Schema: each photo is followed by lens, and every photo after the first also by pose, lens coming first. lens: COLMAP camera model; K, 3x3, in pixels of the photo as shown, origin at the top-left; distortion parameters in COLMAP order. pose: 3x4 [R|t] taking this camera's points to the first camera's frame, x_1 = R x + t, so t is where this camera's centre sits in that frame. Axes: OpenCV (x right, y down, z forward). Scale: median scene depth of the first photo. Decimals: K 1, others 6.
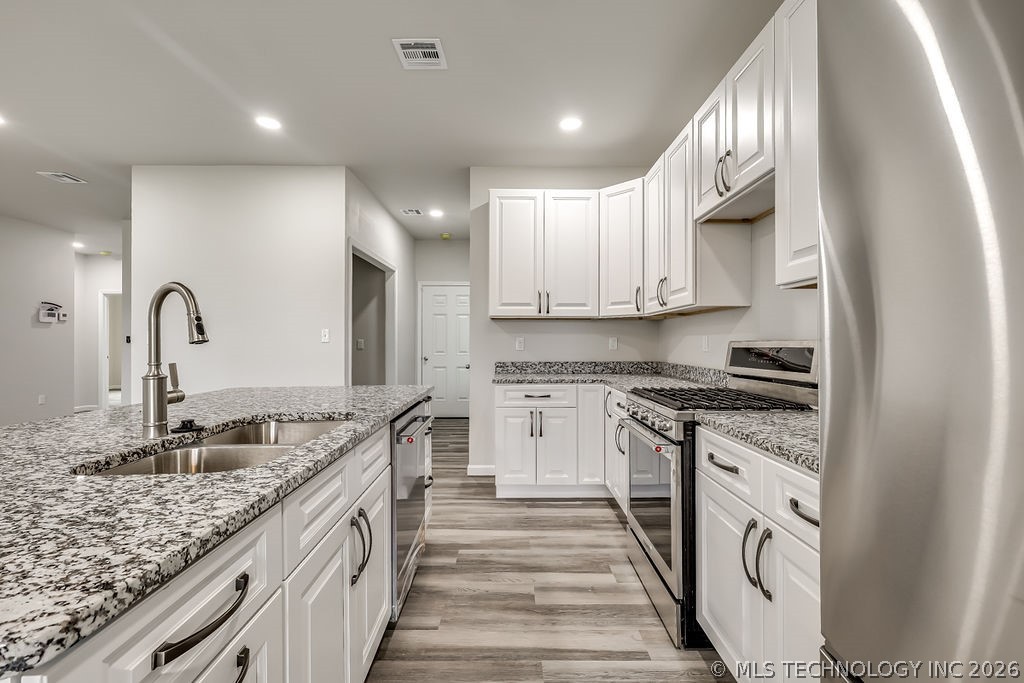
lens RADIAL K [[444.8, 0, 512.8], [0, 444.8, 341.8], [0, 0, 1]] dist [0.007972, -0.001000]
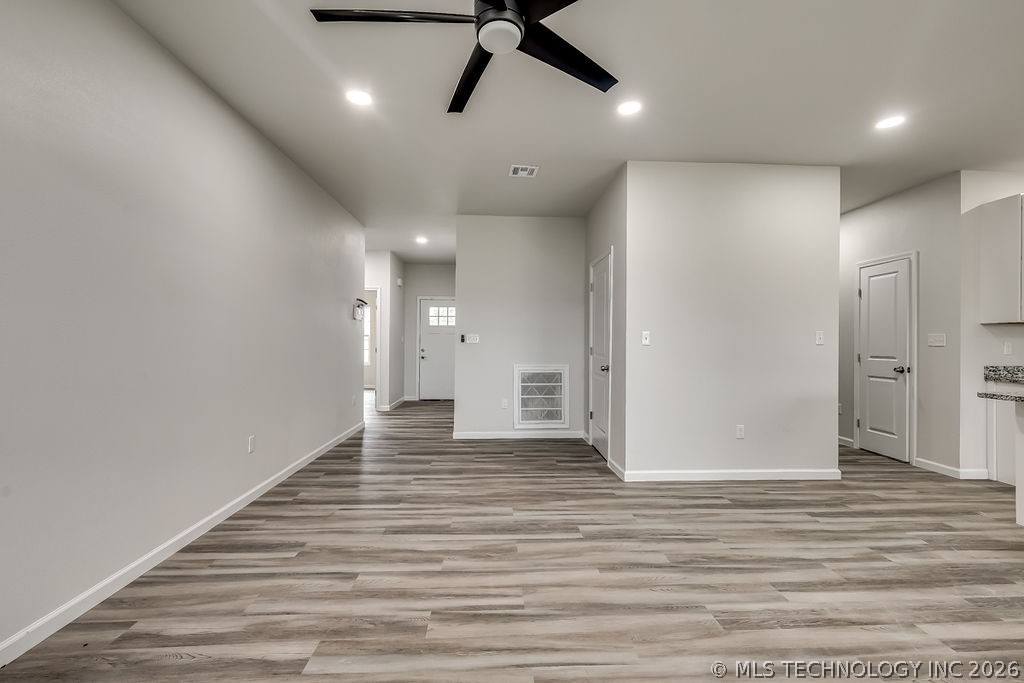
lens RADIAL K [[444.8, 0, 515.2], [0, 444.8, 341.1], [0, 0, 1]] dist [0.007972, -0.001000]
pose [[0.998776, 0.009399, 0.048566, -3.126623], [-0.009334, 0.999955, -0.001558, 0.002503], [-0.048578, 0.001102, 0.998819, 0.139680]]
